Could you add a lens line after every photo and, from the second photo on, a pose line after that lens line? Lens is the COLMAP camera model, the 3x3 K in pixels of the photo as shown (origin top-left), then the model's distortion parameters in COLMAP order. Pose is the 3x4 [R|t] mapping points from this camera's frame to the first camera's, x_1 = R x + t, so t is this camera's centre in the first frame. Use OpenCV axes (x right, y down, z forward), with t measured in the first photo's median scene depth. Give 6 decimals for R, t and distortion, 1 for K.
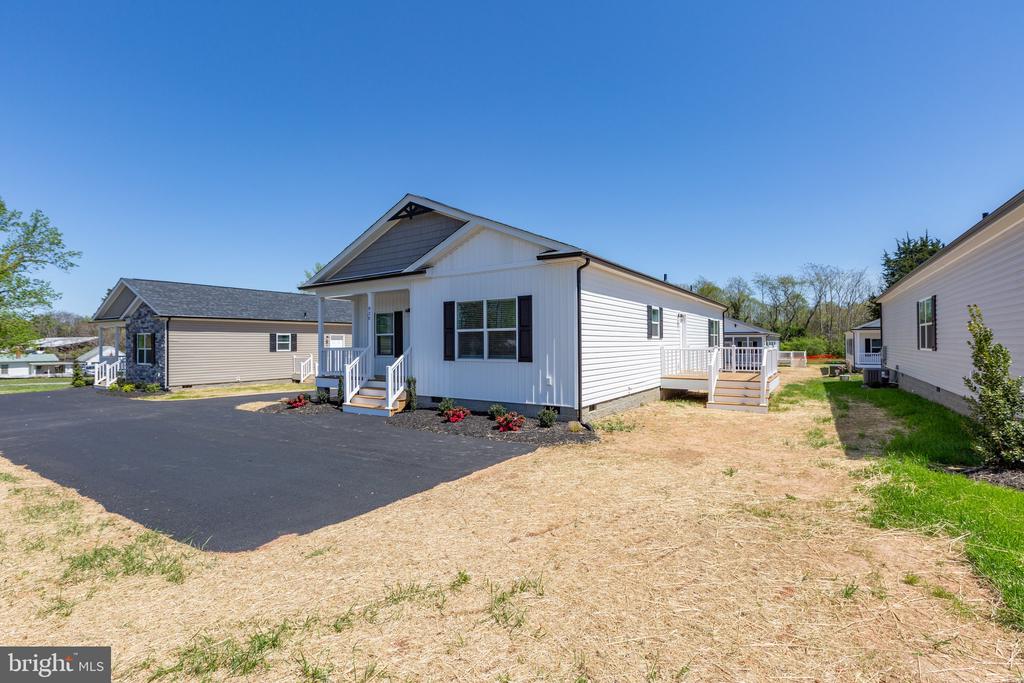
lens RADIAL K [[457.3, 0, 516.3], [0, 457.3, 336.0], [0, 0, 1]] dist [0.000374, -0.000680]
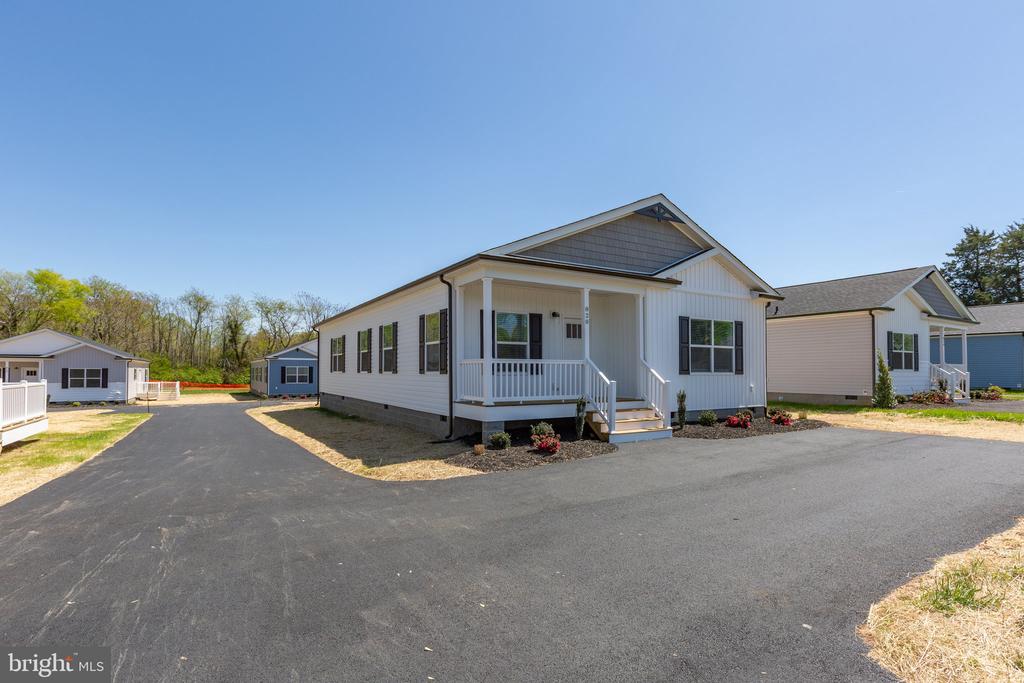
lens RADIAL K [[488.2, 0, 529.6], [0, 488.2, 354.6], [0, 0, 1]] dist [-0.002571, -0.000380]
pose [[0.407304, 0.035016, 0.912621, -1.289648], [-0.019598, 0.999370, -0.029598, 0.048466], [-0.913082, -0.005830, 0.407734, 0.881376]]
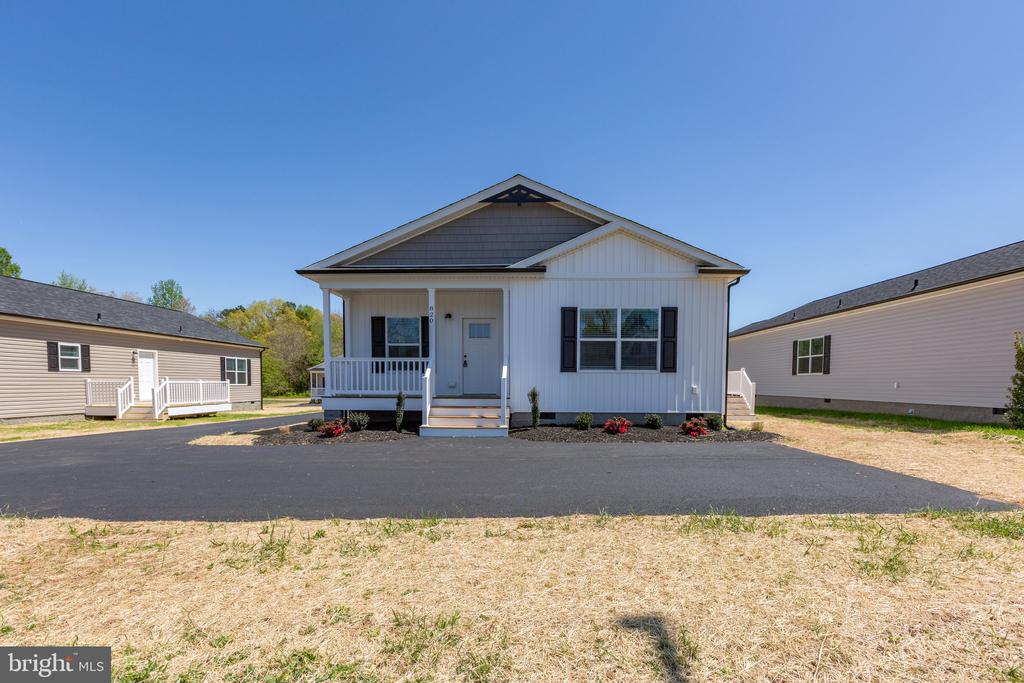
lens RADIAL K [[457.3, 0, 542.0], [0, 457.3, 391.6], [0, 0, 1]] dist [0.000374, -0.000680]
pose [[0.844388, -0.008340, 0.535667, -0.687747], [-0.016821, 0.998973, 0.042069, 0.055341], [-0.535468, -0.044533, 0.843381, 0.260061]]
